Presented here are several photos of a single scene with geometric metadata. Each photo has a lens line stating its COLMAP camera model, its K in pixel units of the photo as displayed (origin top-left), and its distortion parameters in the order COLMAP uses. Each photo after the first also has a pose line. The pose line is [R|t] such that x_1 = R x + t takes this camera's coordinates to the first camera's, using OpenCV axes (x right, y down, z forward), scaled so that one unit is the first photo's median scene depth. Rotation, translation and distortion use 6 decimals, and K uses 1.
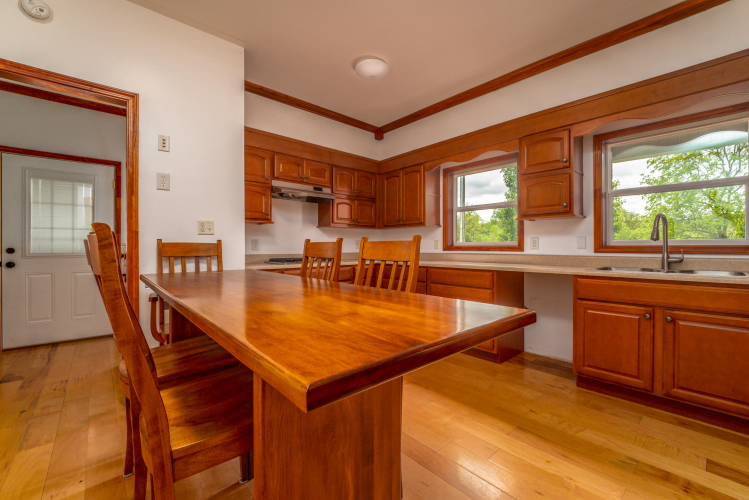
lens RADIAL K [[309.9, 0, 371.2], [0, 309.9, 248.7], [0, 0, 1]] dist [-0.027172, -0.000153]
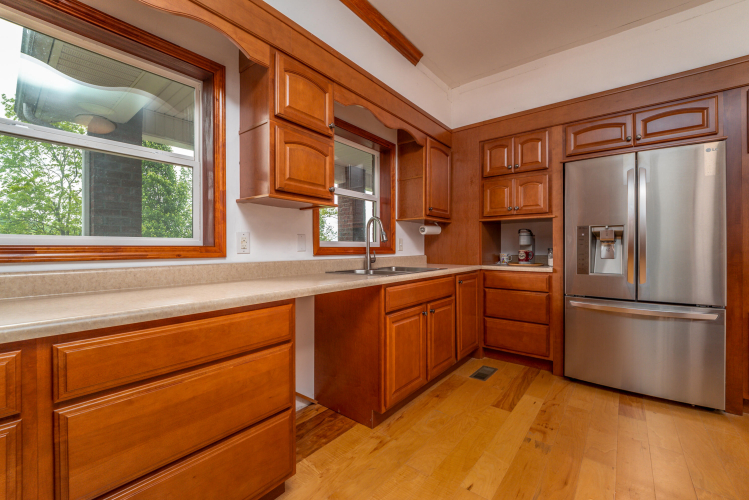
lens RADIAL K [[313.0, 0, 374.7], [0, 313.0, 247.8], [0, 0, 1]] dist [-0.014649, -0.000037]
pose [[-0.177230, 0.002836, 0.984165, -0.082467], [0.009833, 0.999951, -0.001111, -0.003823], [-0.984120, 0.009480, -0.177249, 0.917331]]
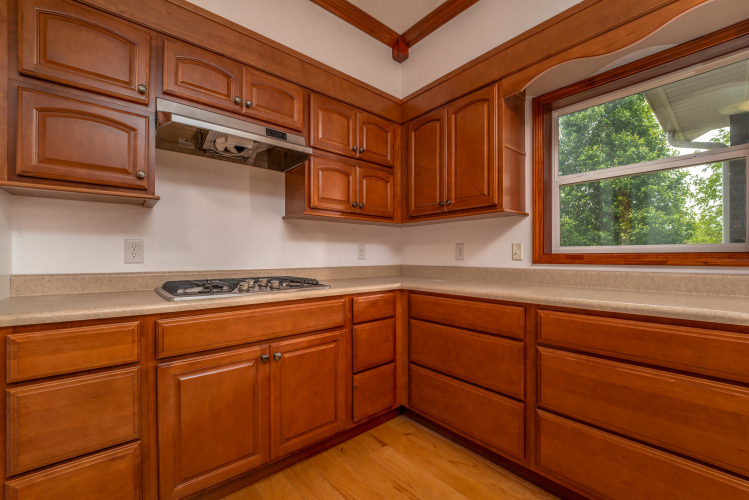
lens RADIAL K [[311.1, 0, 372.4], [0, 311.1, 259.3], [0, 0, 1]] dist [-0.013118, -0.000639]
pose [[0.999731, -0.000335, -0.023190, -0.017168], [0.000390, 0.999997, 0.002358, -0.001505], [0.023189, -0.002366, 0.999728, 0.666286]]
